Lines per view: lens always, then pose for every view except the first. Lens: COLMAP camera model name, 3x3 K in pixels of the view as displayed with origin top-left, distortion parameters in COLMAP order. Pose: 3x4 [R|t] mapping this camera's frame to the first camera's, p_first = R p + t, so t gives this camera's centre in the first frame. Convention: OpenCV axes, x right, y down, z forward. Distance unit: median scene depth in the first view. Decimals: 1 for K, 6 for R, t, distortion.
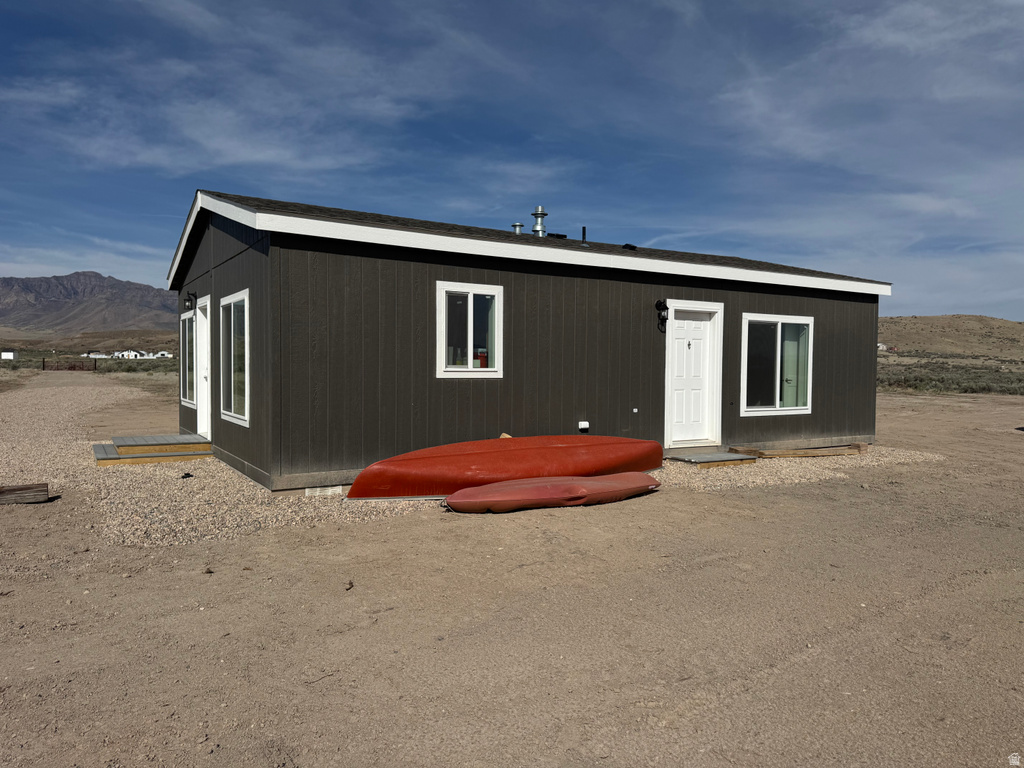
lens RADIAL K [[723.6, 0, 514.7], [0, 723.6, 393.8], [0, 0, 1]] dist [0.032395, -0.031586]
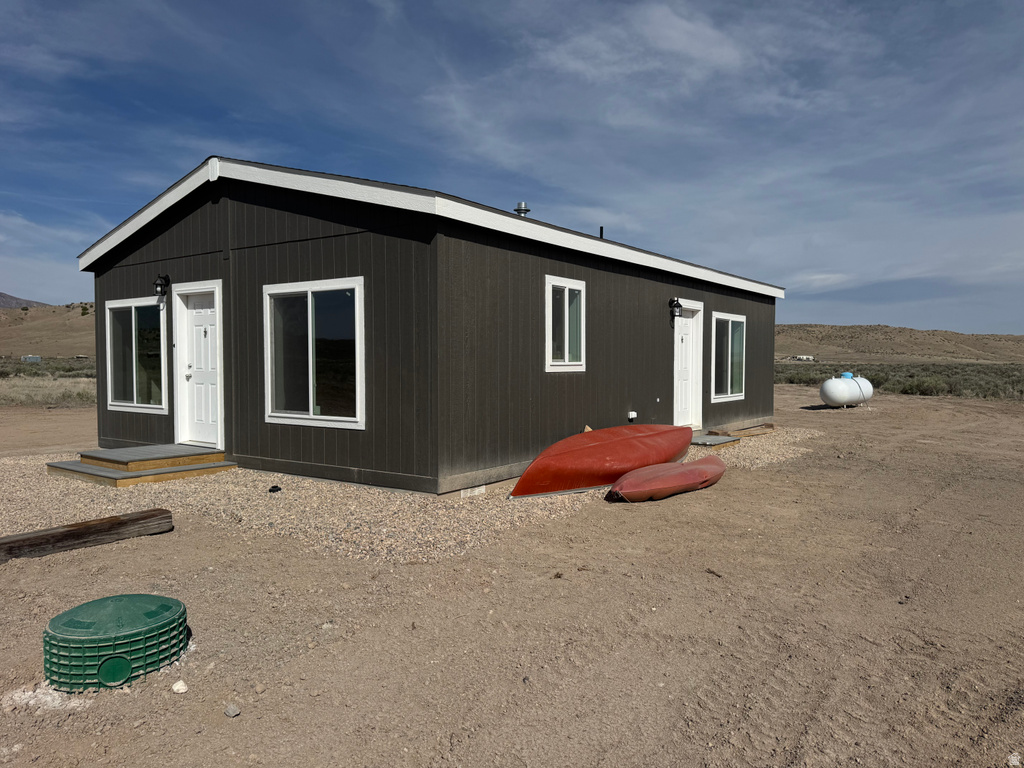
lens RADIAL K [[723.6, 0, 514.7], [0, 723.6, 393.8], [0, 0, 1]] dist [0.032395, -0.031586]
pose [[0.926944, -0.025797, 0.374313, -0.431558], [0.023079, 0.999665, 0.011745, -0.003929], [-0.374490, -0.002248, 0.927228, 0.075755]]
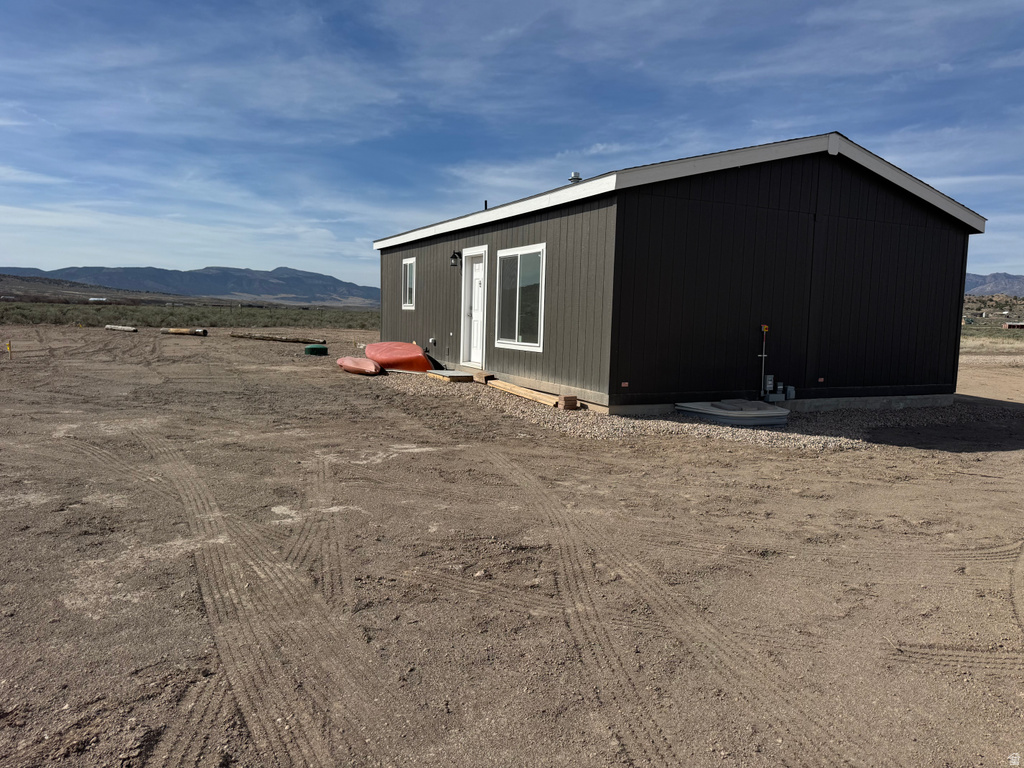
lens RADIAL K [[723.6, 0, 514.7], [0, 723.6, 393.8], [0, 0, 1]] dist [0.032395, -0.031586]
pose [[-0.044179, 0.083897, -0.995495, 1.520924], [-0.077231, 0.993199, 0.087131, 0.003694], [0.996034, 0.080732, -0.037399, 1.177414]]
